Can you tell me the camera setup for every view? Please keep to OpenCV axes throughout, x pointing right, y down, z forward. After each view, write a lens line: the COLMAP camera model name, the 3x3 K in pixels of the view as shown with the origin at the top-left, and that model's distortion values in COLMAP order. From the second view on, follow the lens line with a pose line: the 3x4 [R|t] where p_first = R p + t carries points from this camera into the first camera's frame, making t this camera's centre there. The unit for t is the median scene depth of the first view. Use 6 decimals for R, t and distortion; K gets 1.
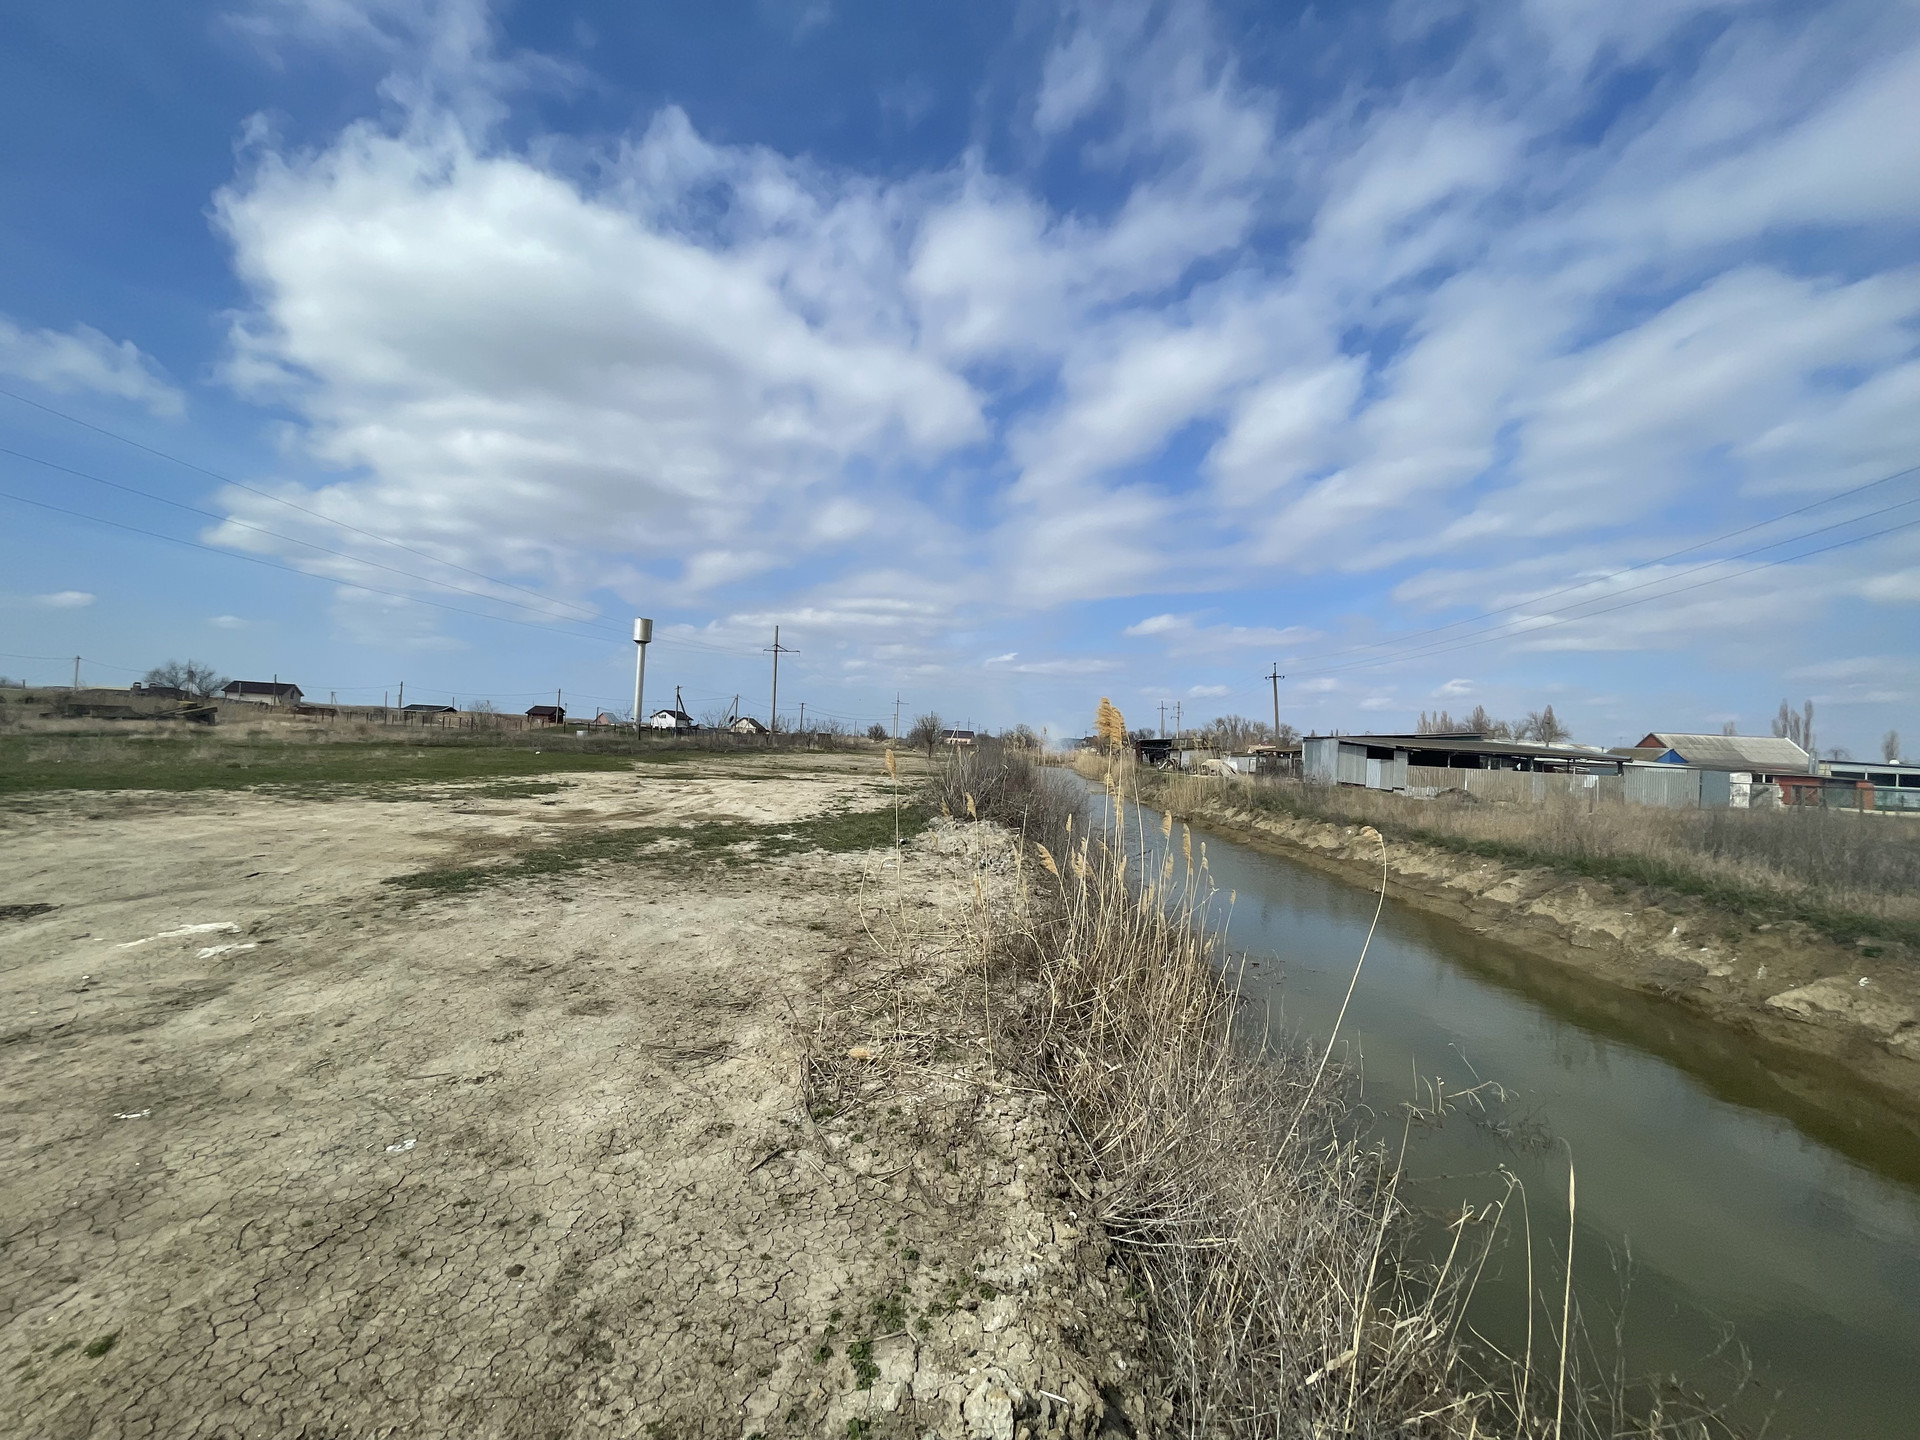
lens RADIAL K [[771.7, 0, 952.4], [0, 771.7, 707.9], [0, 0, 1]] dist [0.002066, -0.000636]
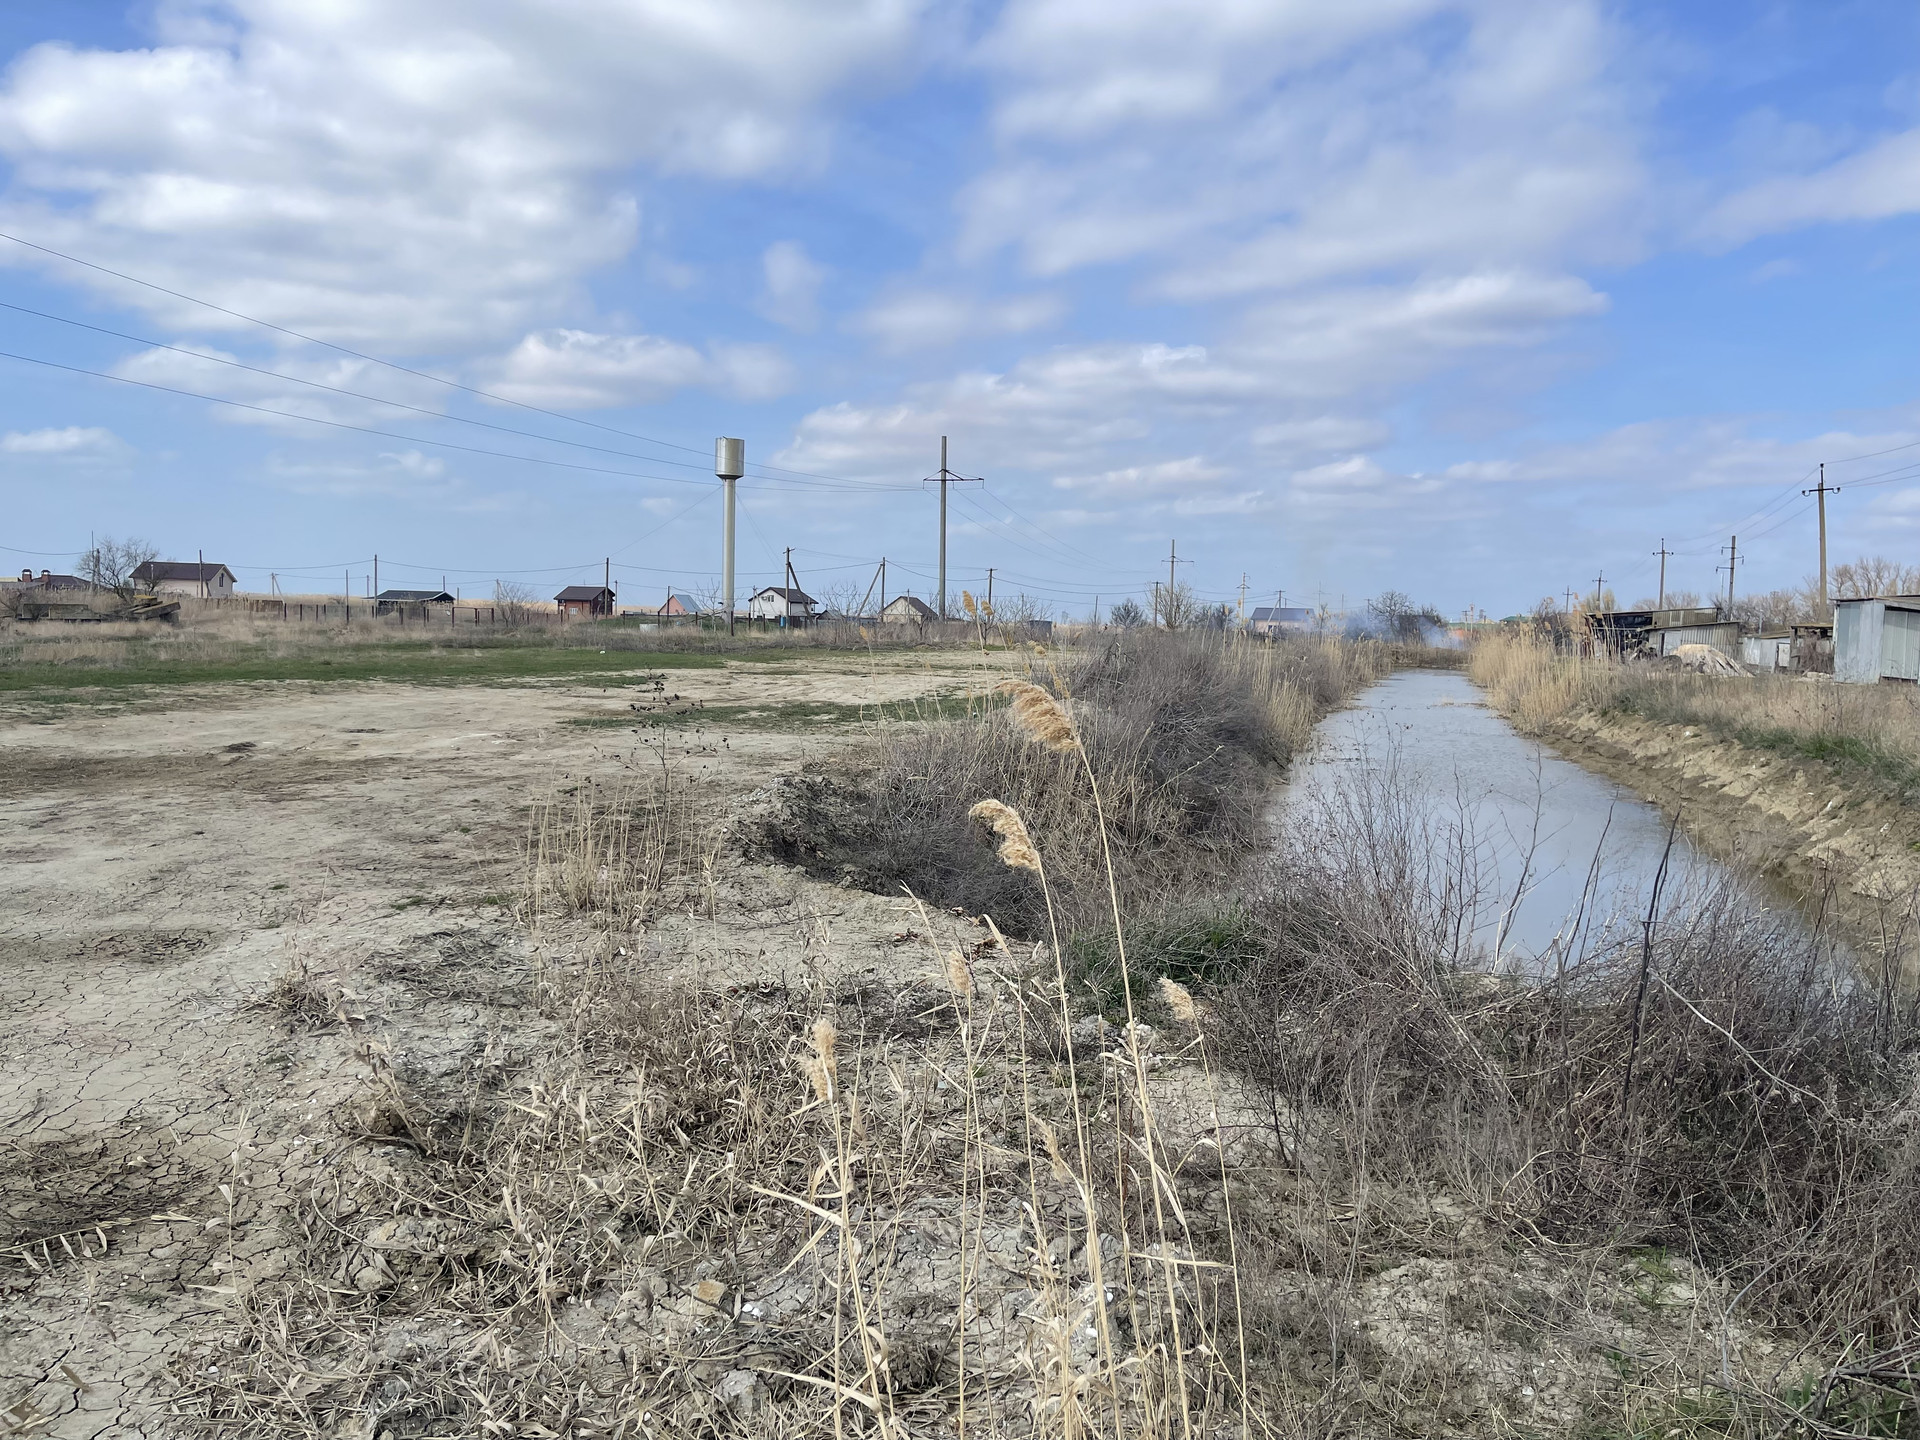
lens RADIAL K [[1447.6, 0, 955.3], [0, 1447.6, 734.9], [0, 0, 1]] dist [0.062879, -0.063591]
pose [[0.972577, -0.007738, -0.232454, 0.084830], [0.033855, 0.993511, 0.108579, -0.001959], [0.230106, -0.113471, 0.966528, -0.204617]]
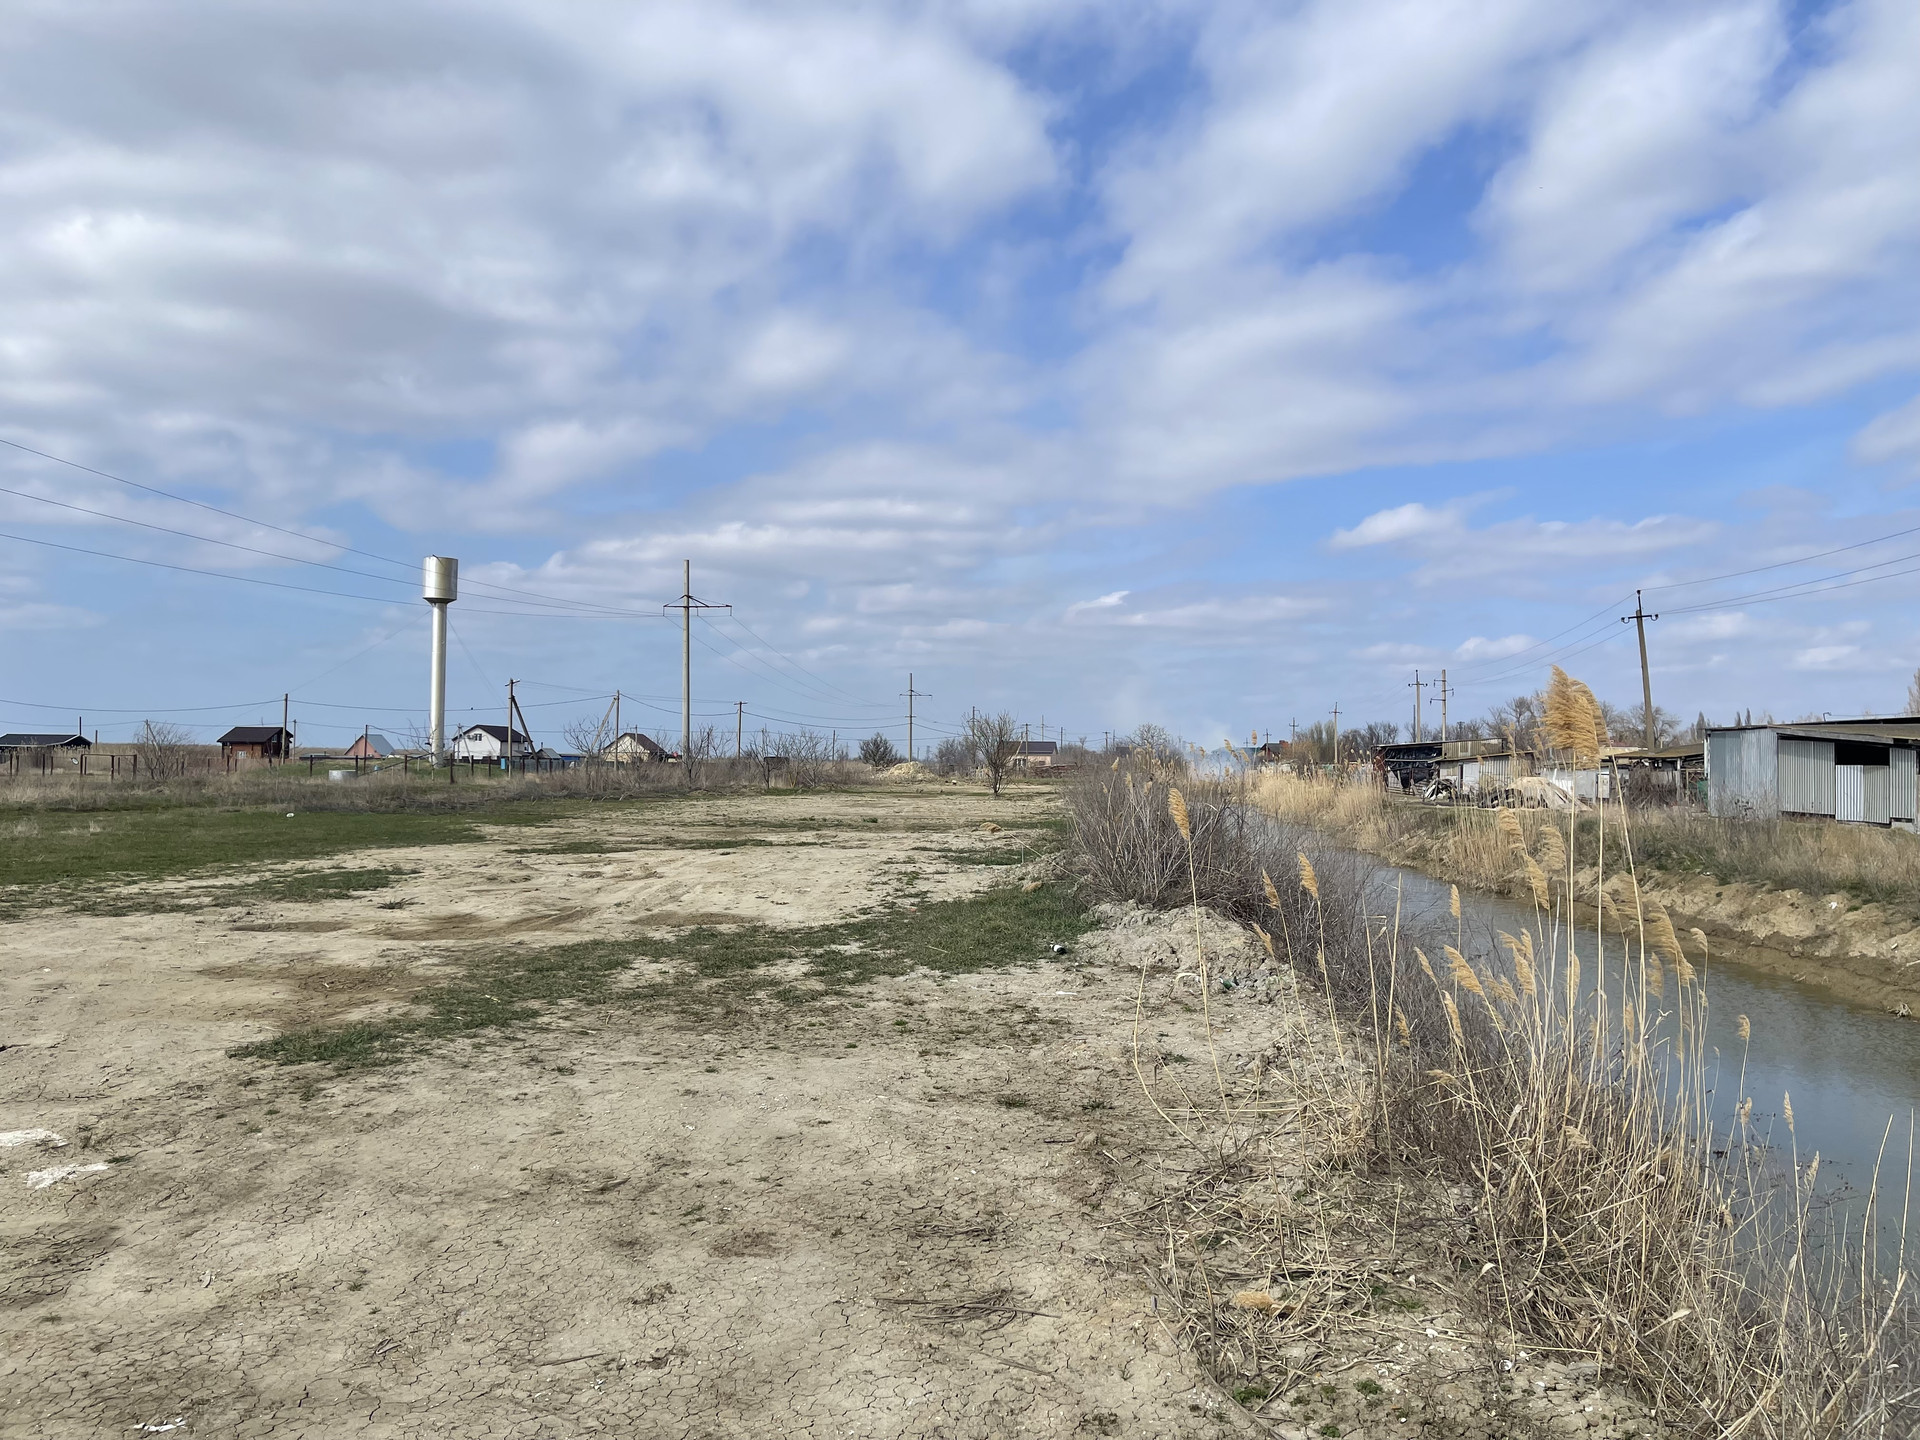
lens RADIAL K [[1447.6, 0, 977.9], [0, 1447.6, 731.4], [0, 0, 1]] dist [0.062879, -0.063591]
pose [[0.998970, -0.039989, -0.021439, -0.022978], [0.040451, 0.998949, 0.021576, -0.002112], [0.020554, -0.022421, 0.999537, -0.010049]]
